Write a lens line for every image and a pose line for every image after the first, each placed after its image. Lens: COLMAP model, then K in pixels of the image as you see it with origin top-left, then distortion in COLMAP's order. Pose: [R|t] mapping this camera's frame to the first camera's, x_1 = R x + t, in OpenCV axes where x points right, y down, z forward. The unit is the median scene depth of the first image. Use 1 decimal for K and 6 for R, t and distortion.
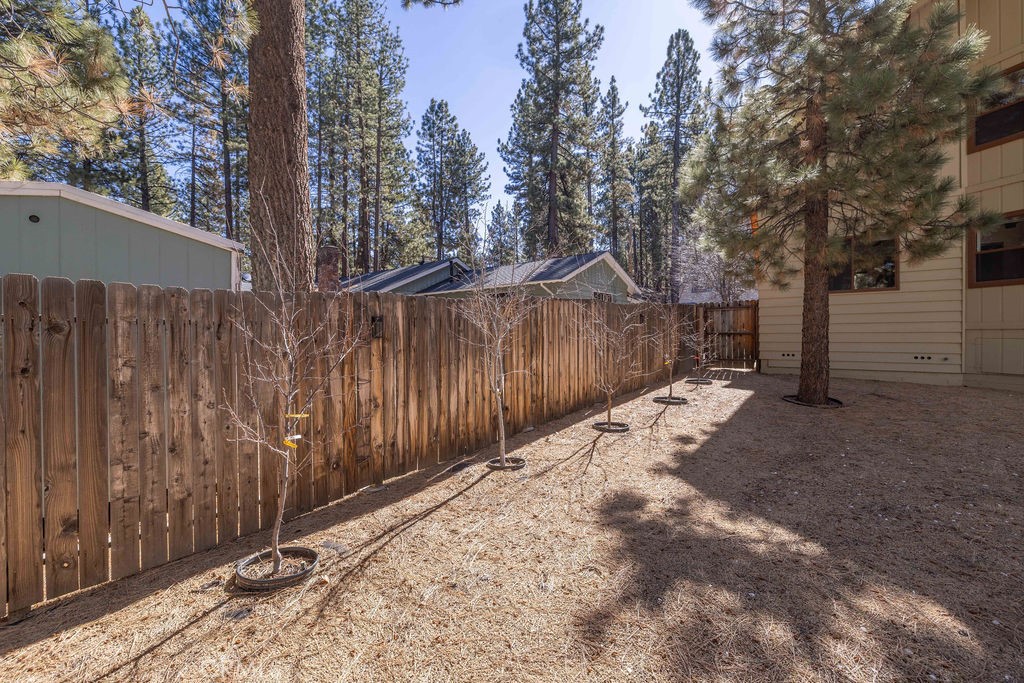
lens RADIAL K [[445.8, 0, 509.4], [0, 445.8, 331.1], [0, 0, 1]] dist [-0.001713, -0.000665]
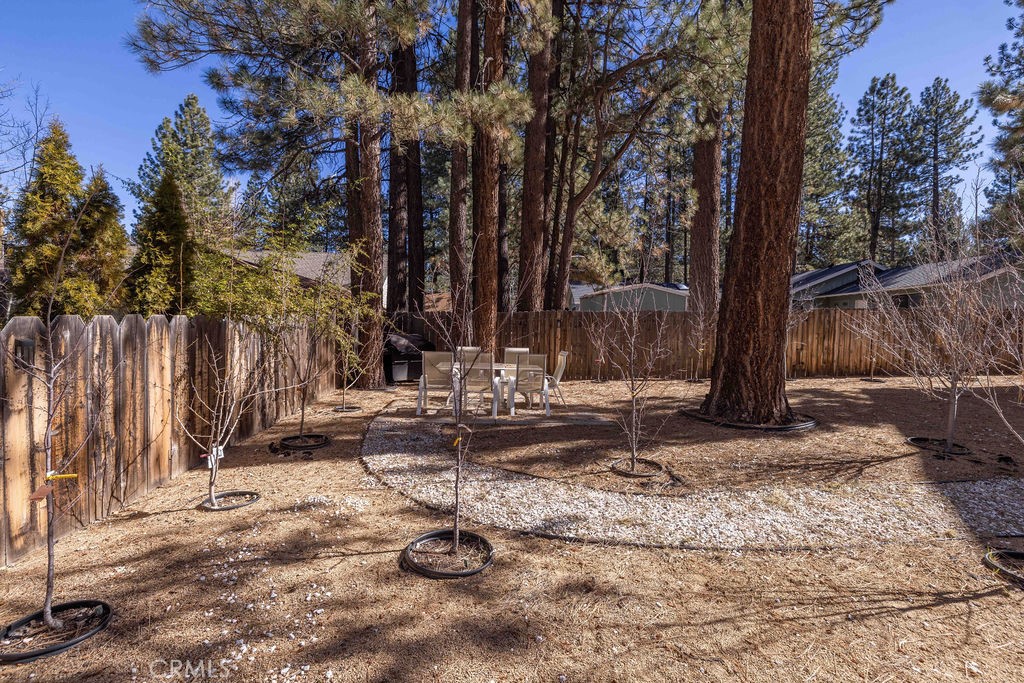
lens RADIAL K [[445.8, 0, 509.4], [0, 445.8, 331.1], [0, 0, 1]] dist [-0.001713, -0.000665]
pose [[0.629440, 0.040596, -0.775988, 0.090504], [-0.029595, 0.999162, 0.028266, 0.000725], [0.776486, 0.005174, 0.630114, -0.169499]]
